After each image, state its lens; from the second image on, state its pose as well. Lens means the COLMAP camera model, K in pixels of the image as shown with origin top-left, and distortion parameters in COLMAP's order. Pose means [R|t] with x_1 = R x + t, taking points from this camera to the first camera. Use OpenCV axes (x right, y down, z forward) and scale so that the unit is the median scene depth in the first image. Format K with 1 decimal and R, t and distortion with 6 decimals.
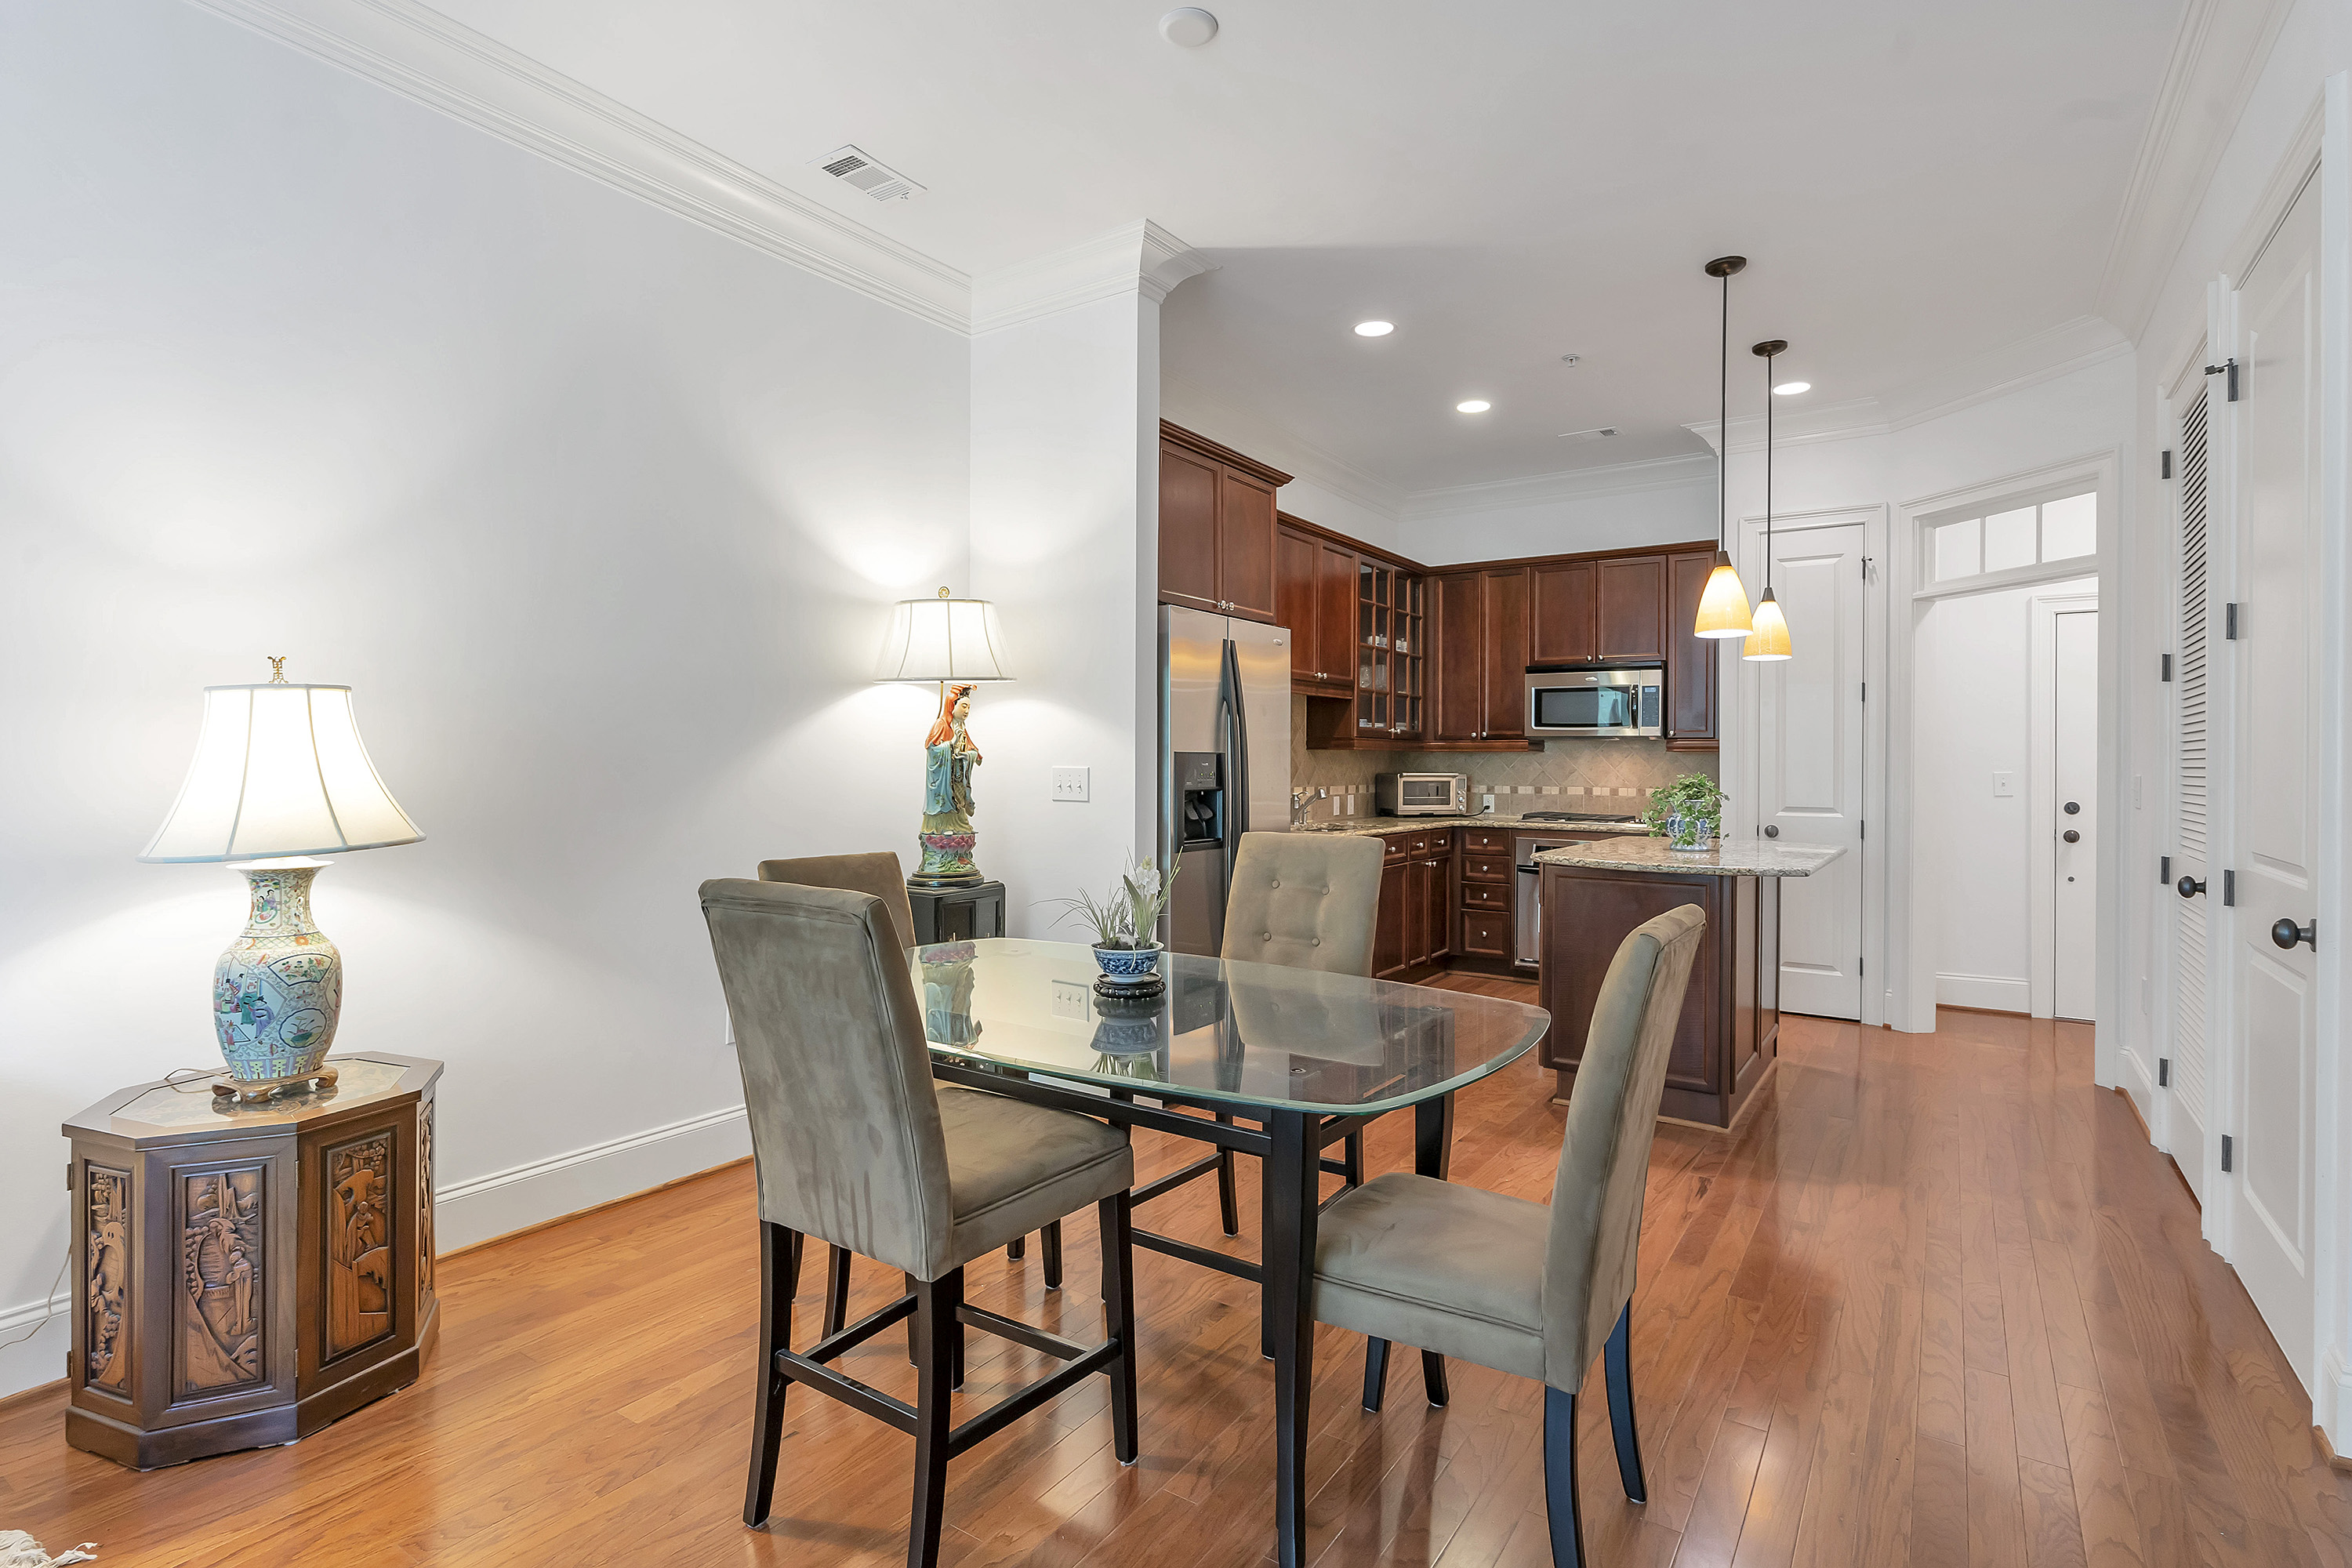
lens RADIAL K [[1144.6, 0, 1171.4], [0, 1144.6, 761.5], [0, 0, 1]] dist [-0.002462, 0.000901]
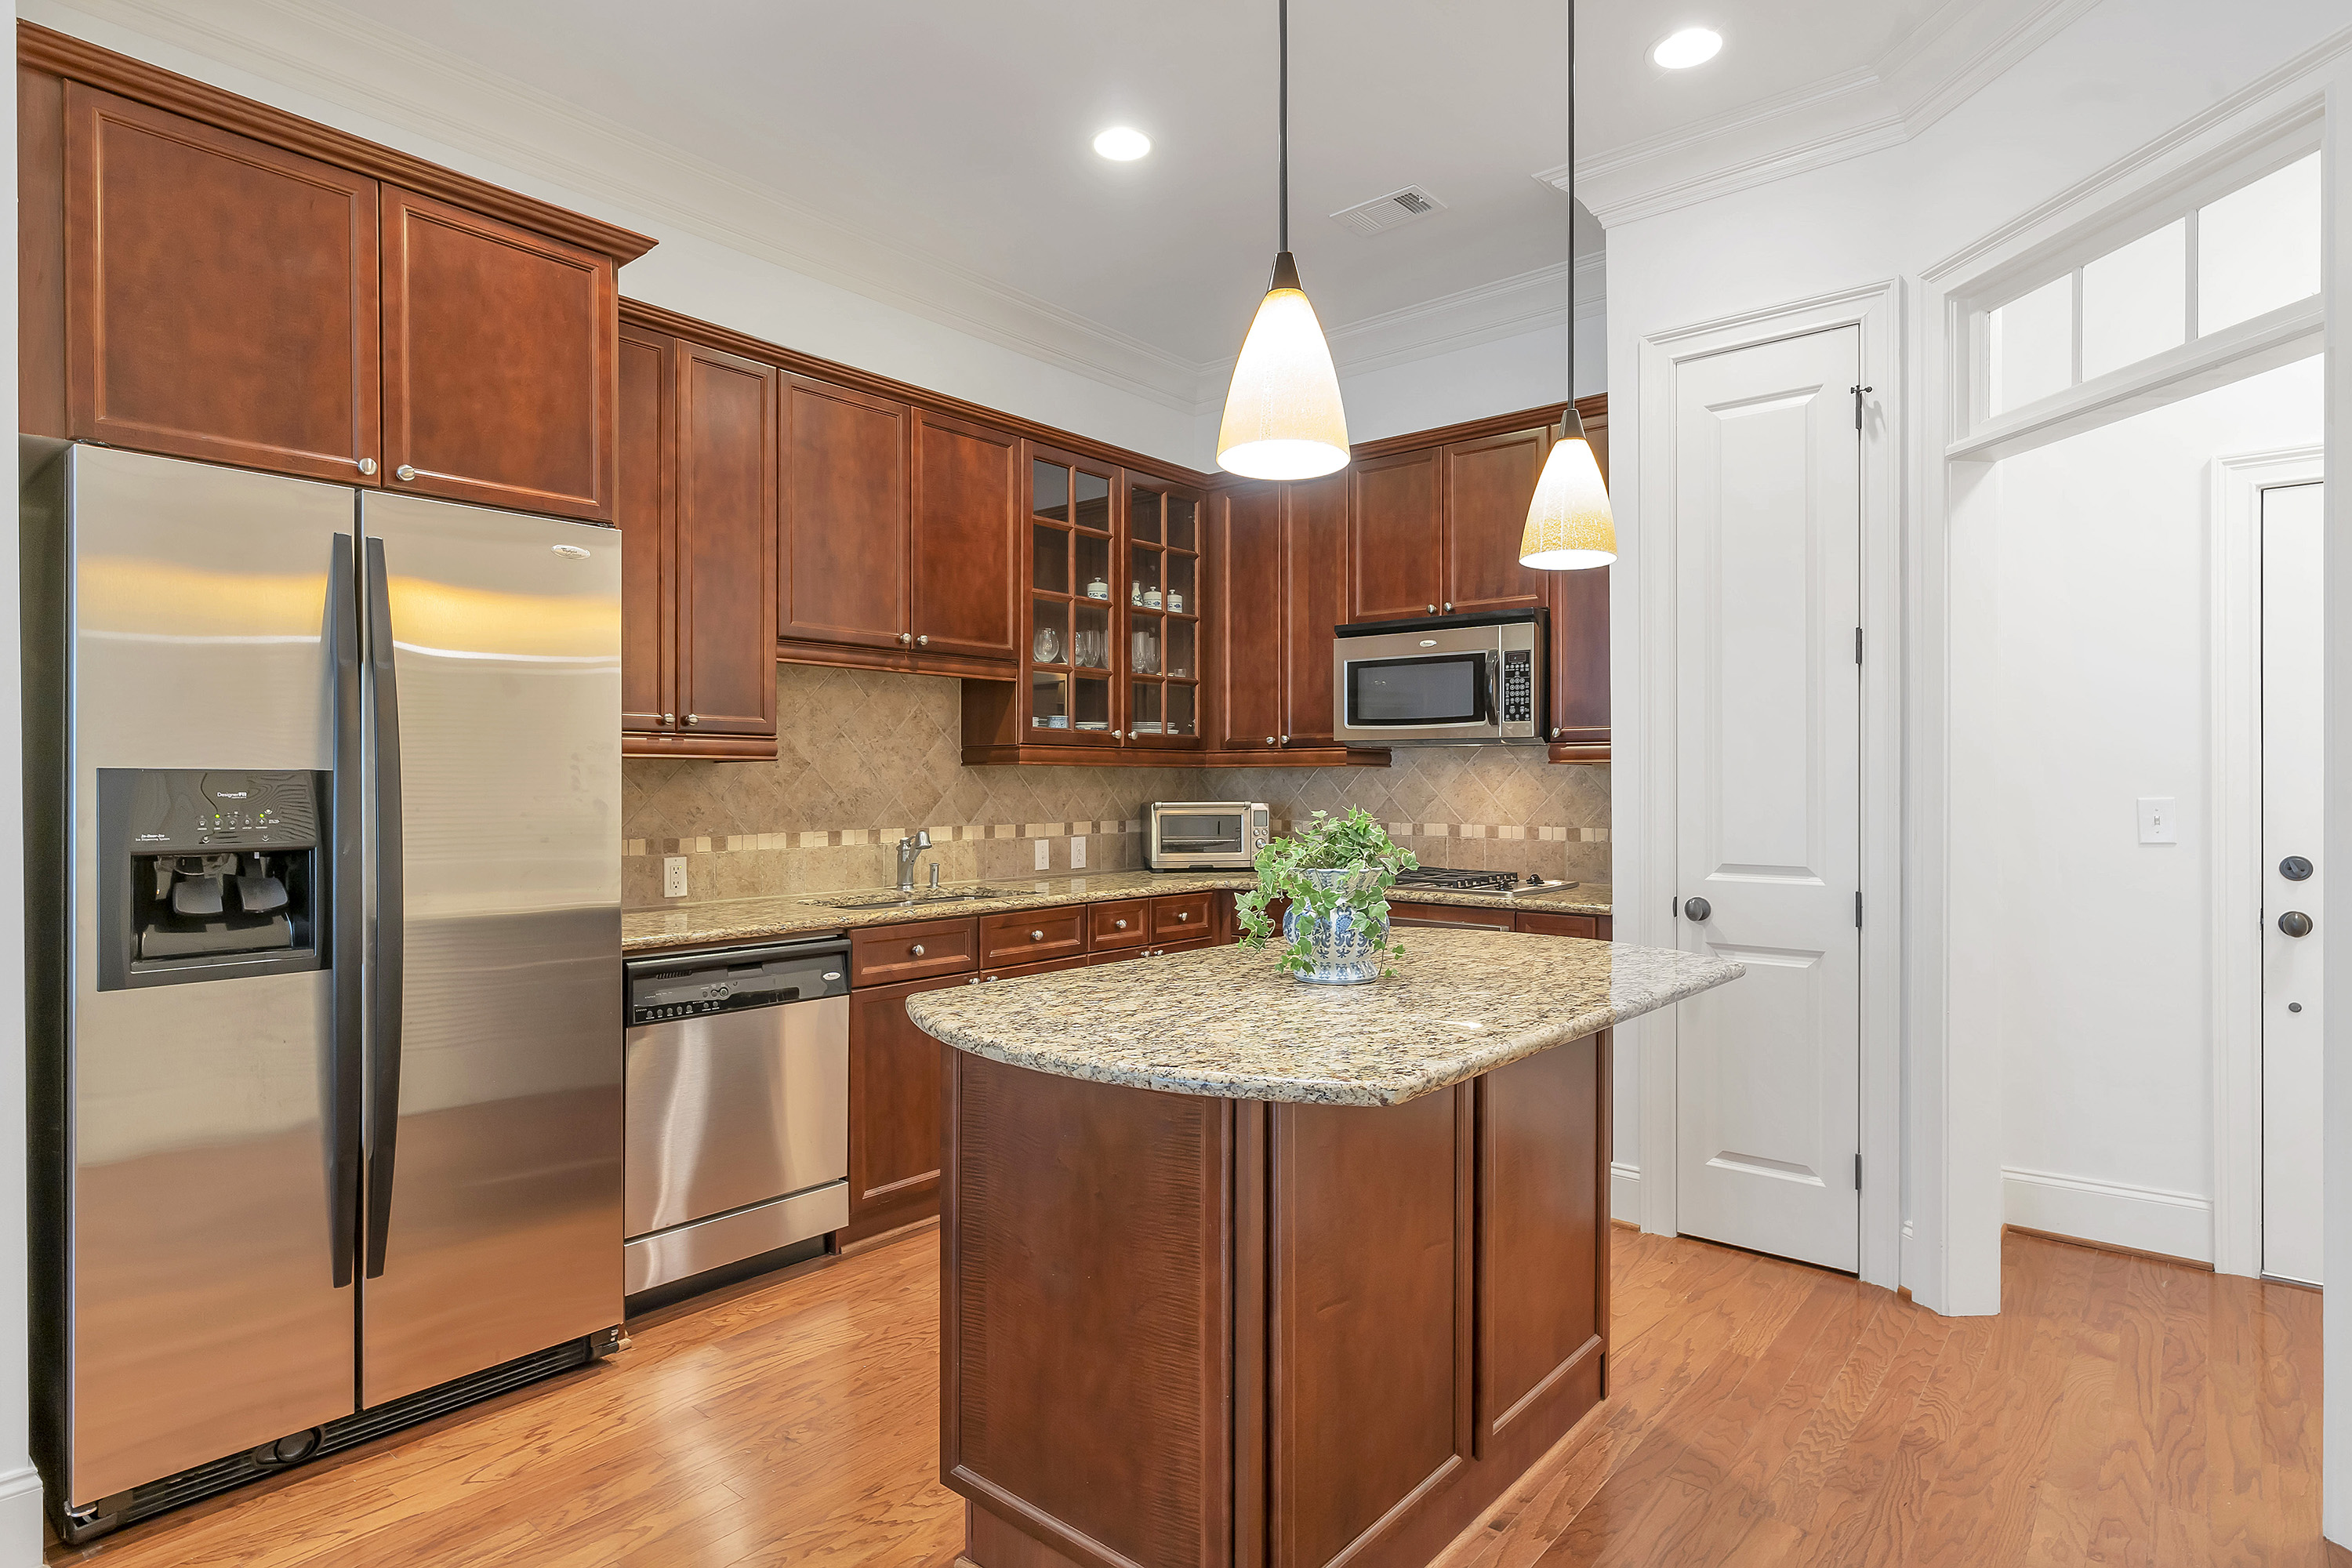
lens RADIAL K [[1235.4, 0, 1176.6], [0, 1235.4, 782.8], [0, 0, 1]] dist [-0.001797, 0.000548]
pose [[0.995052, -0.005995, -0.099179, 0.295841], [0.005886, 0.999982, -0.001393, 0.000568], [0.099186, 0.000803, 0.995069, 0.344509]]
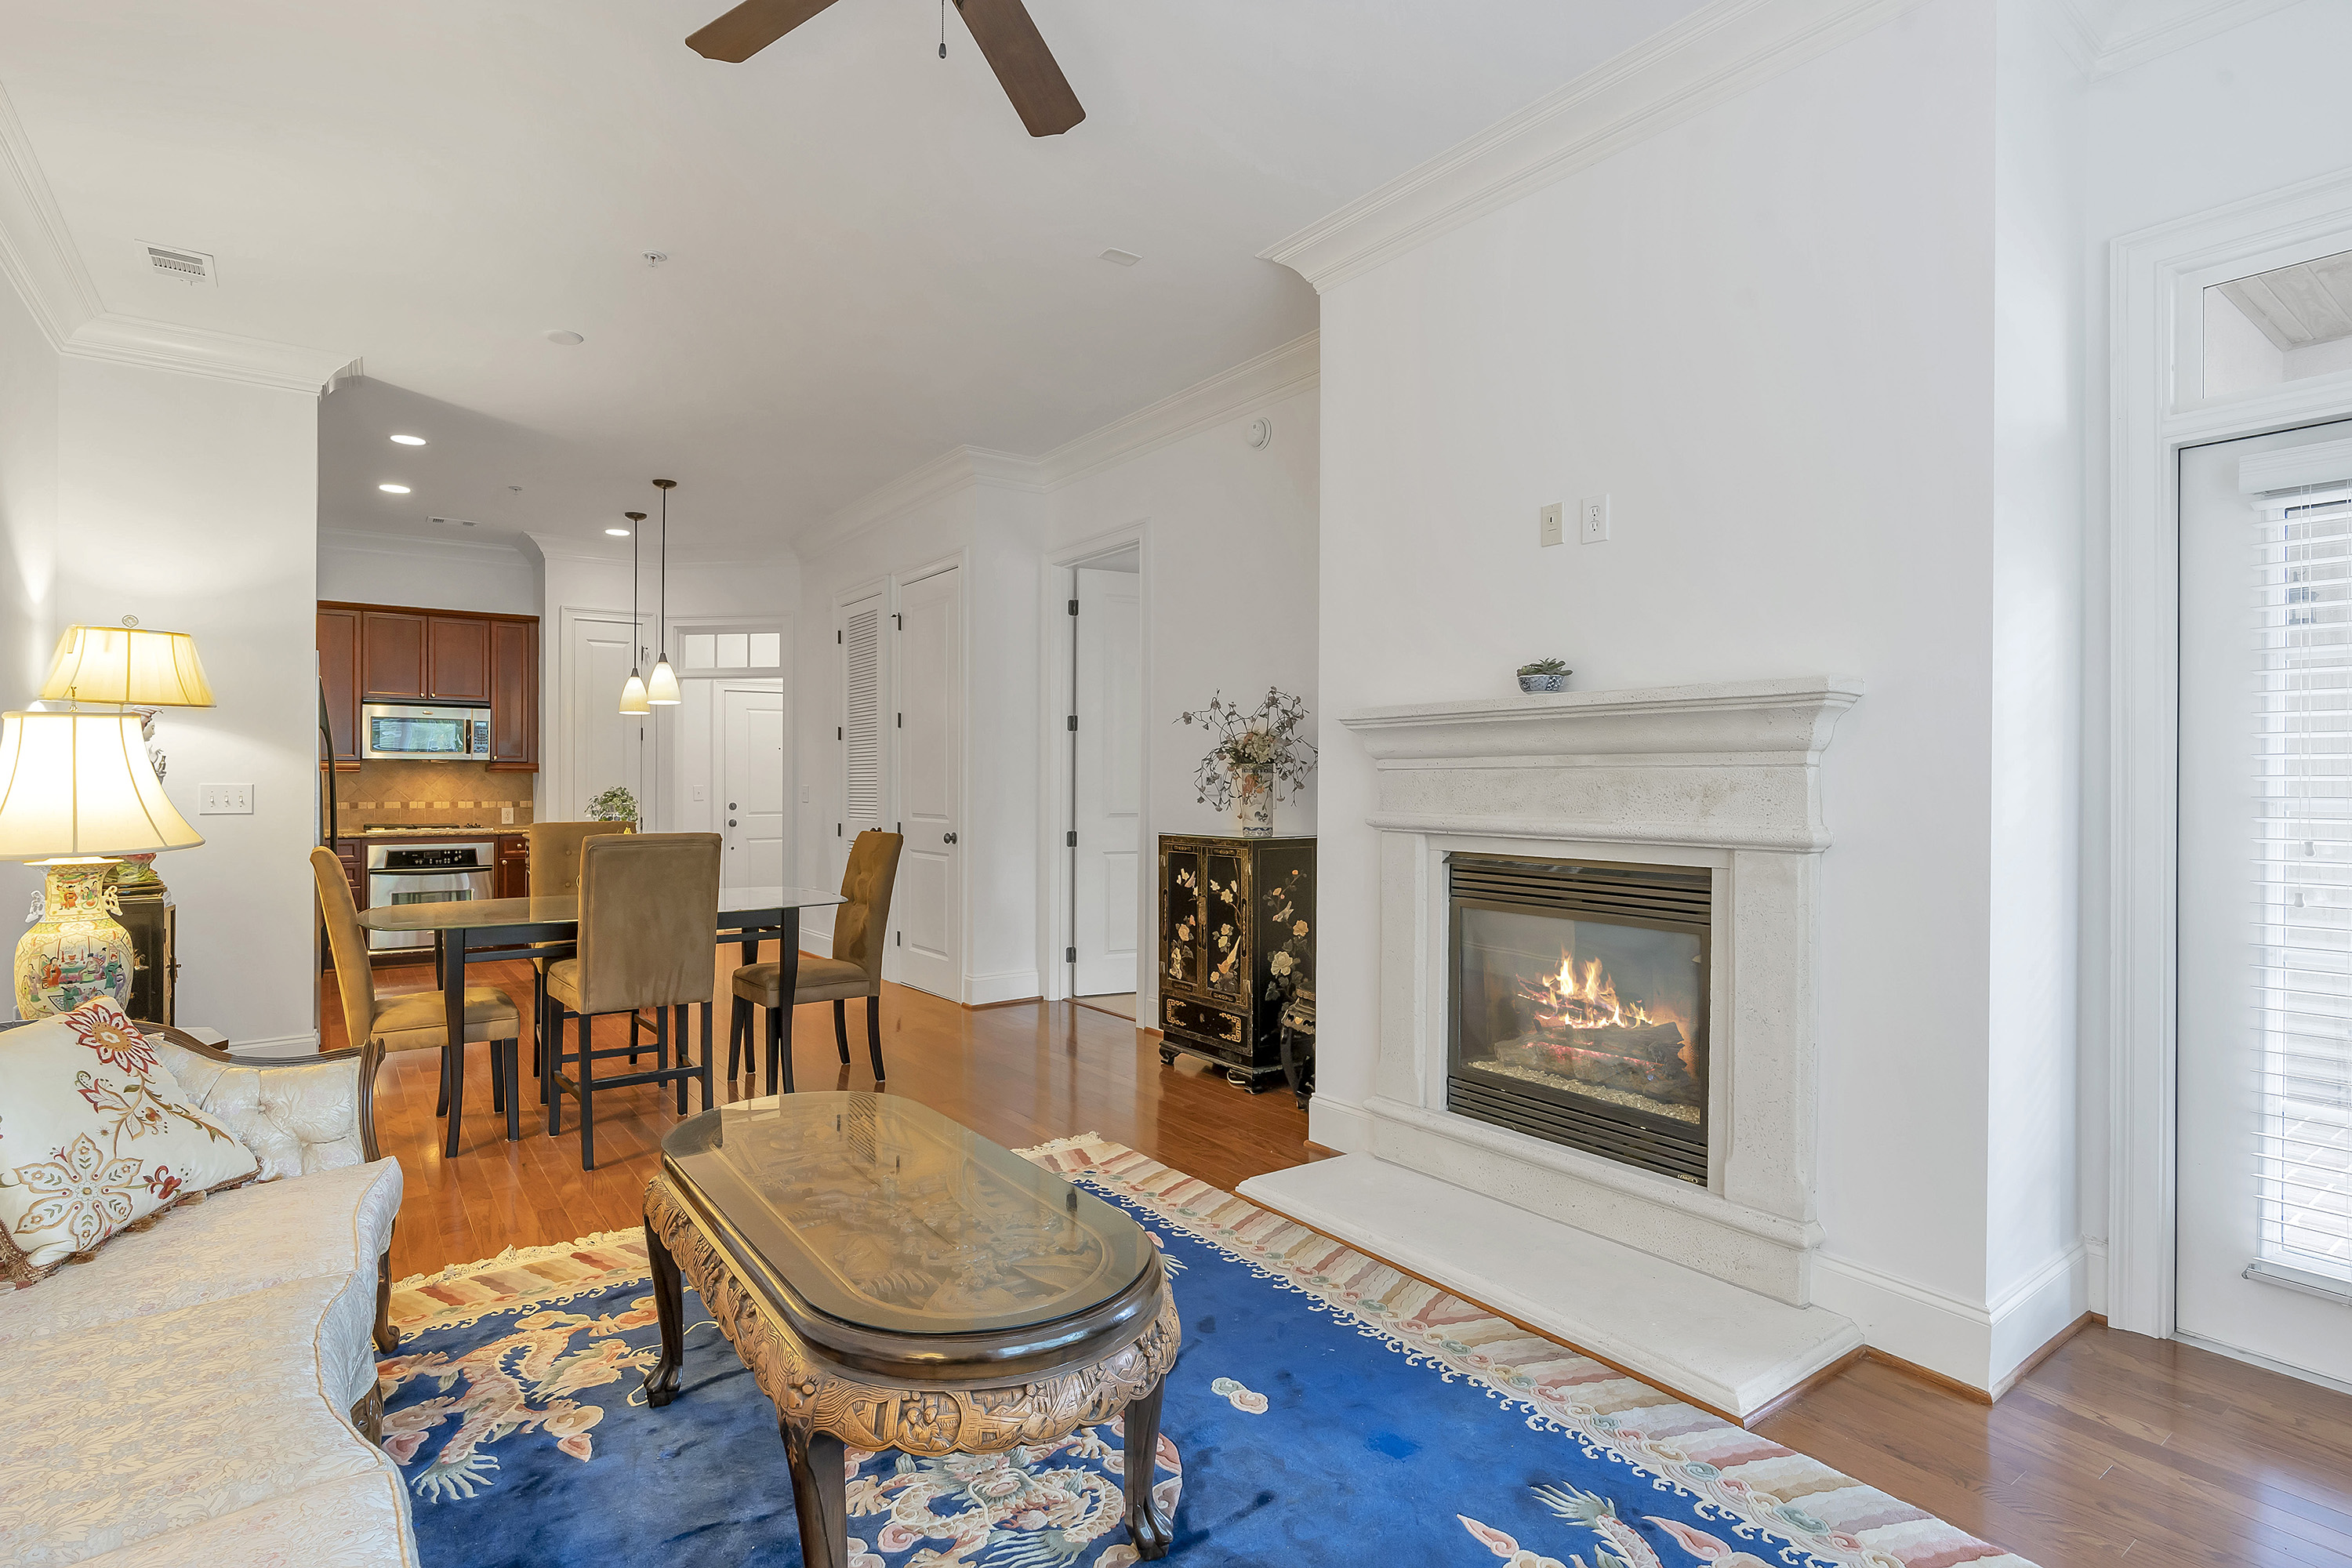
lens RADIAL K [[1144.6, 0, 1158.0], [0, 1144.6, 780.7], [0, 0, 1]] dist [-0.002462, 0.000901]
pose [[0.342027, -0.003948, 0.939682, -0.509493], [0.005808, 0.999981, 0.002088, 0.002535], [-0.939672, 0.004743, 0.342044, -0.151629]]
